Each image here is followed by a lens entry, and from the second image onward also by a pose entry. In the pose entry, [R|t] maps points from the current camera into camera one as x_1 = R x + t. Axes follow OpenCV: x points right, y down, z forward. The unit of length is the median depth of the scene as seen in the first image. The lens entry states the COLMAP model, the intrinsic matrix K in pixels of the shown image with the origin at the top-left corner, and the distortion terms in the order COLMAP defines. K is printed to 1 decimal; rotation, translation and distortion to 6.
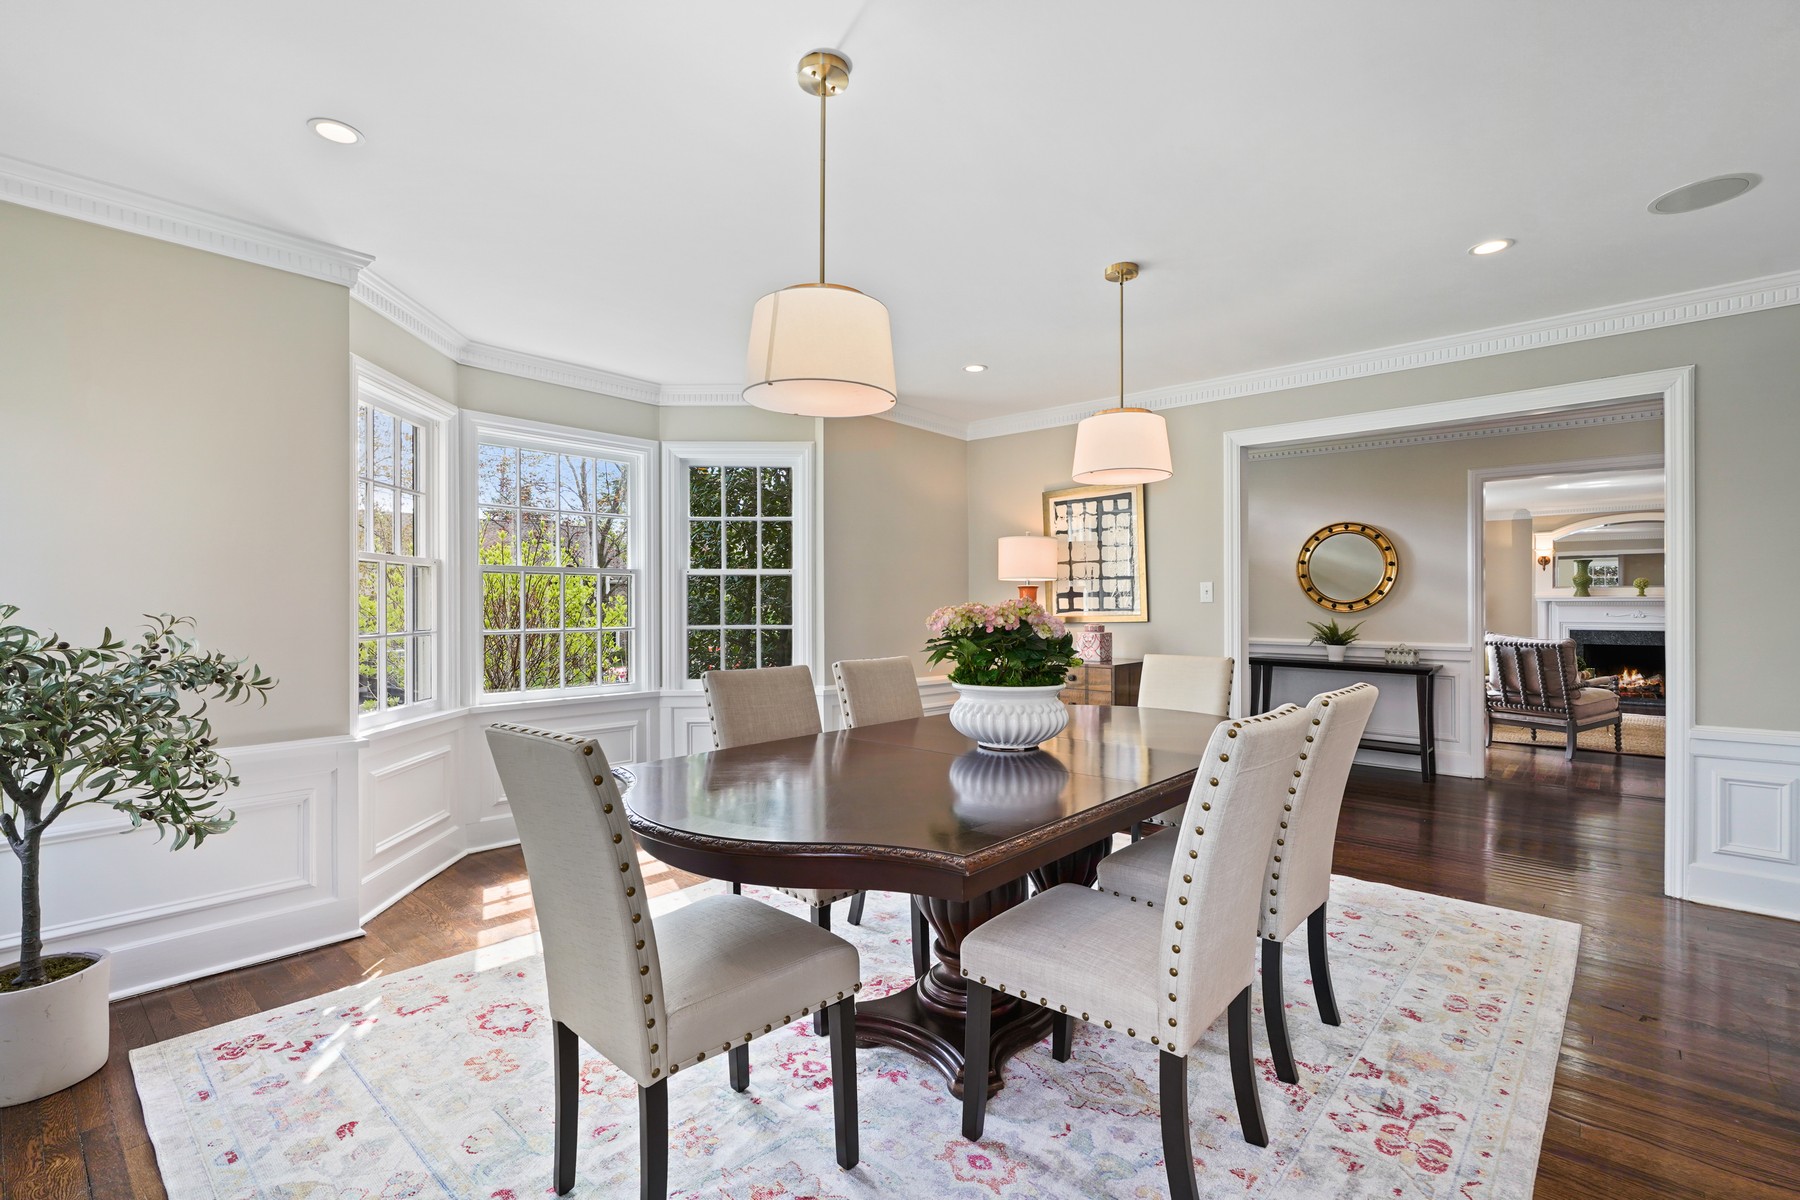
lens RADIAL K [[821.8, 0, 894.4], [0, 821.8, 596.9], [0, 0, 1]] dist [-0.007541, 0.000333]
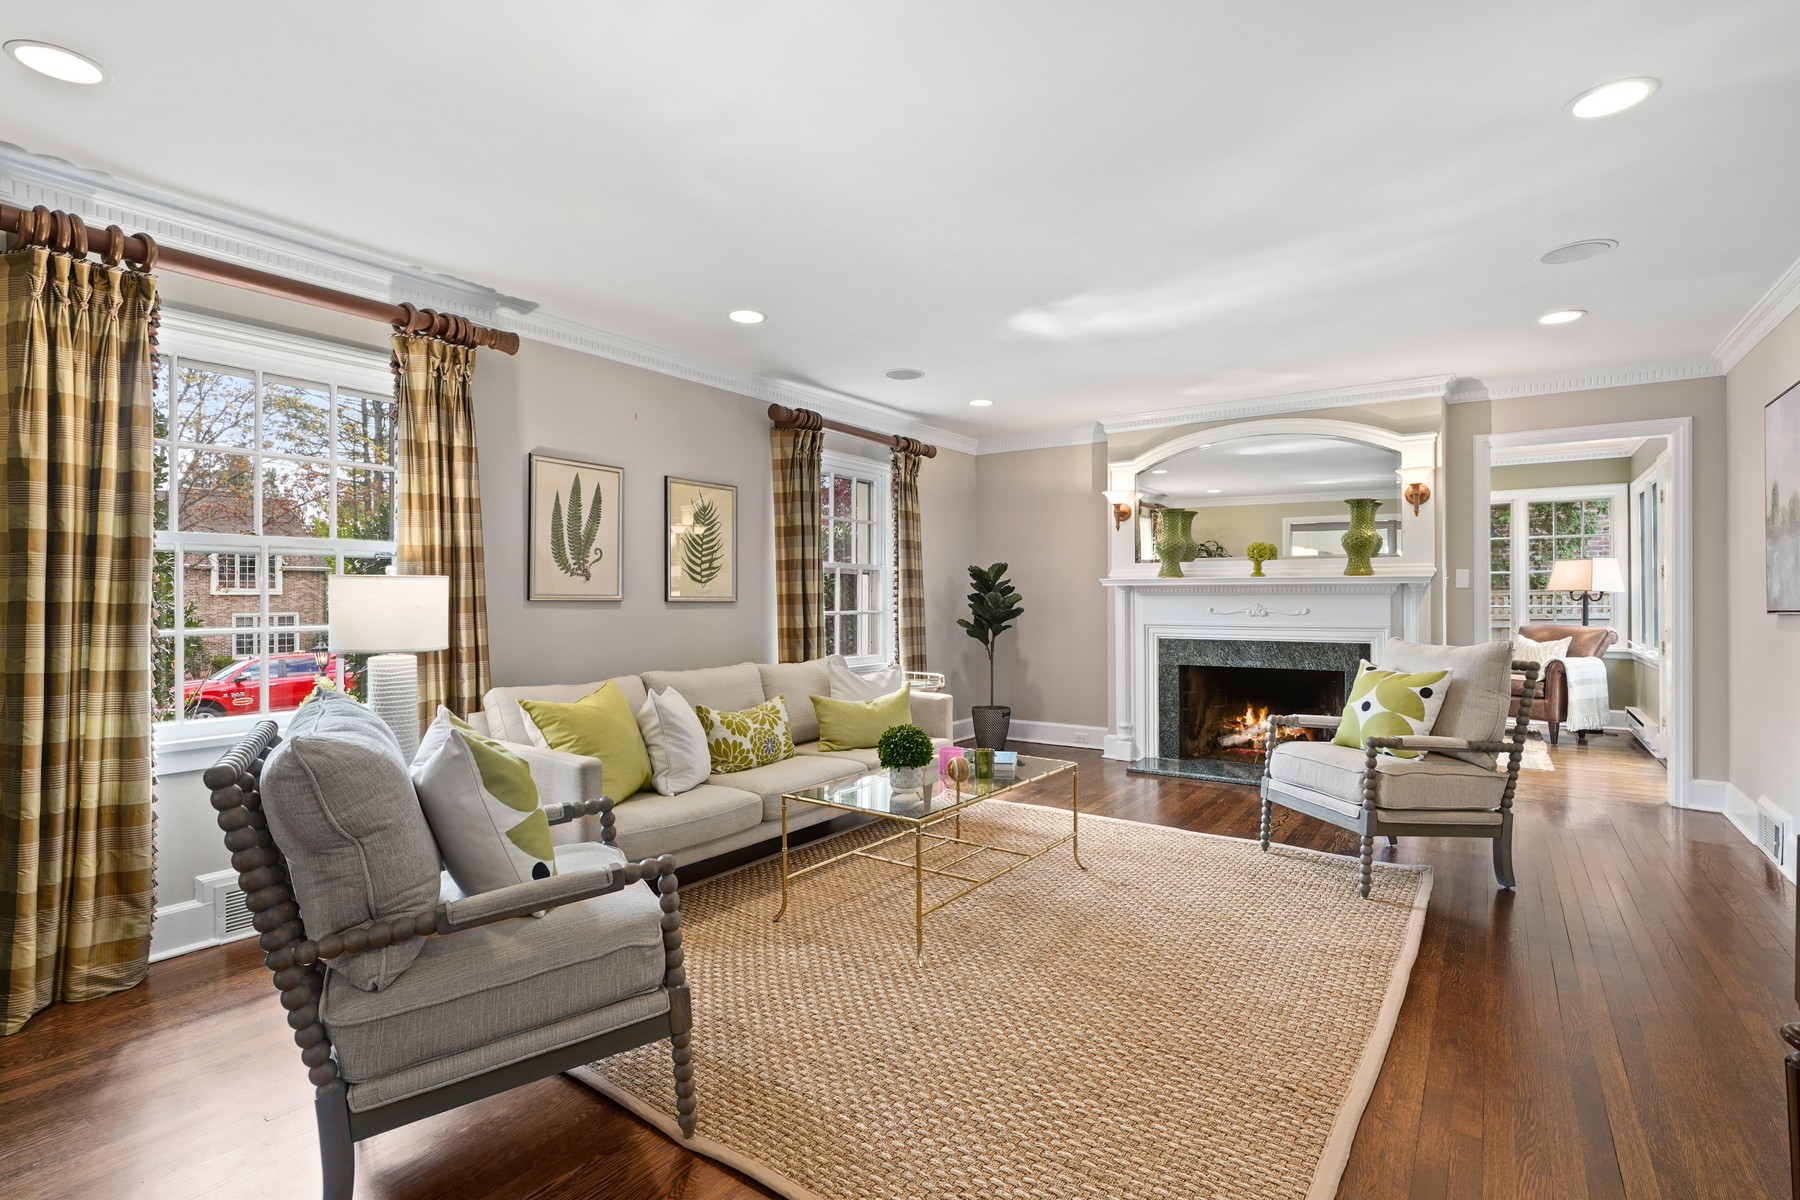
lens RADIAL K [[821.8, 0, 946.9], [0, 821.8, 595.1], [0, 0, 1]] dist [-0.007541, 0.000333]
pose [[0.990899, -0.004412, 0.134537, 0.623887], [0.003080, 0.999944, 0.010108, 0.005493], [-0.134574, -0.009602, 0.990857, 0.481991]]
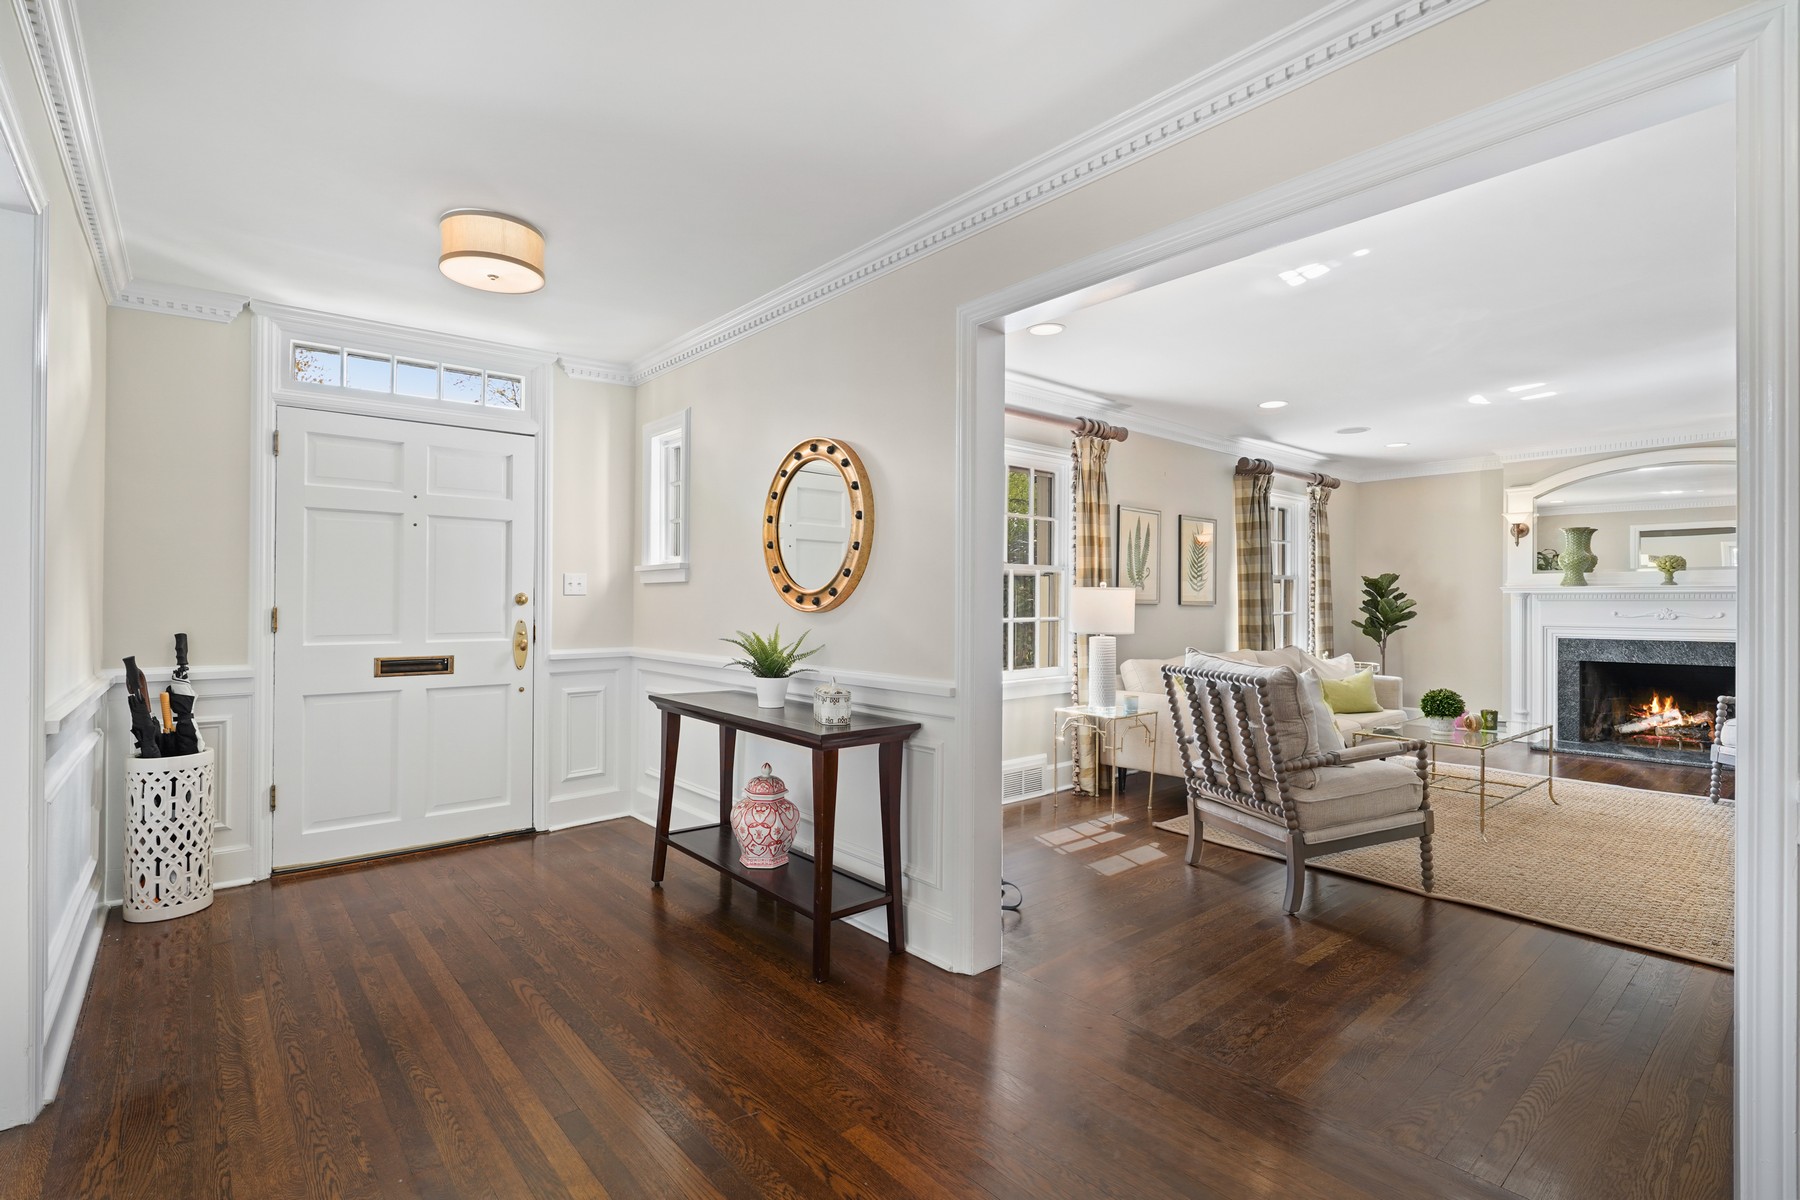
lens RADIAL K [[821.8, 0, 901.3], [0, 821.8, 603.8], [0, 0, 1]] dist [-0.007541, 0.000333]
pose [[0.990666, -0.001854, -0.136298, 0.410871], [0.003457, 0.999928, 0.011531, 0.004573], [0.136267, -0.011895, 0.990601, 0.298925]]
